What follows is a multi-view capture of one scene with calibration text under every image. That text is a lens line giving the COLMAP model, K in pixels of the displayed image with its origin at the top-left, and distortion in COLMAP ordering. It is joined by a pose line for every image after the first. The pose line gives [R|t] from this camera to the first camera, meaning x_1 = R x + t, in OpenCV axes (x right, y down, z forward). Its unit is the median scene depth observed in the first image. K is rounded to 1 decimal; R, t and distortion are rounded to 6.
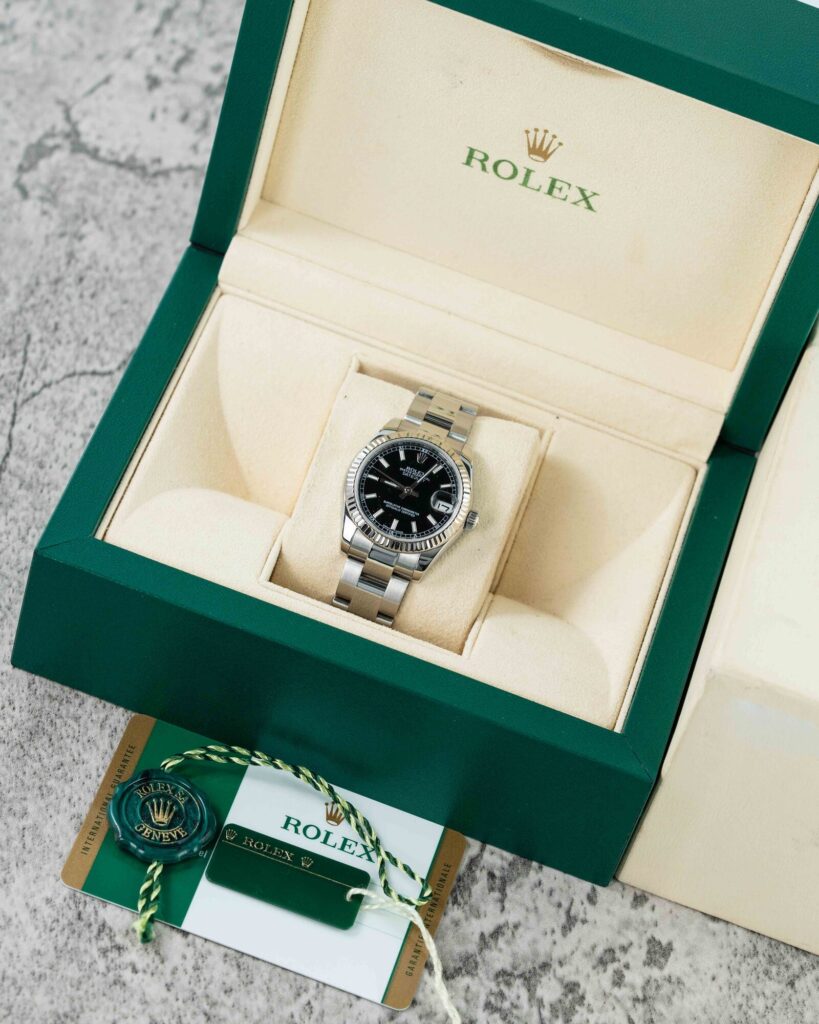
lens RADIAL K [[3637.7, 0, 409.5], [0, 3637.7, 512.0], [0, 0, 1]] dist [0.175160, 1.101732]
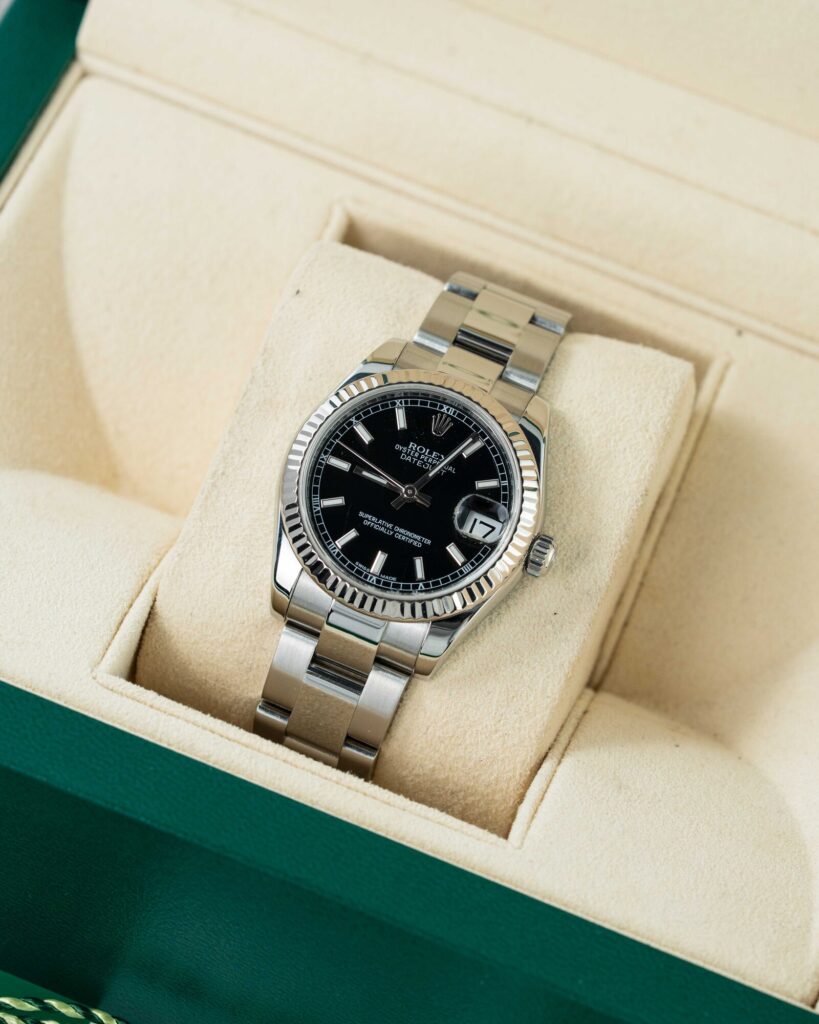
lens RADIAL K [[3637.7, 0, 409.5], [0, 3637.7, 512.0], [0, 0, 1]] dist [0.175160, 1.101732]
pose [[0.993931, 0.025667, -0.106967, 0.051678], [-0.017566, 0.996954, 0.075991, -0.040203], [0.108592, -0.073651, 0.991354, 0.515015]]
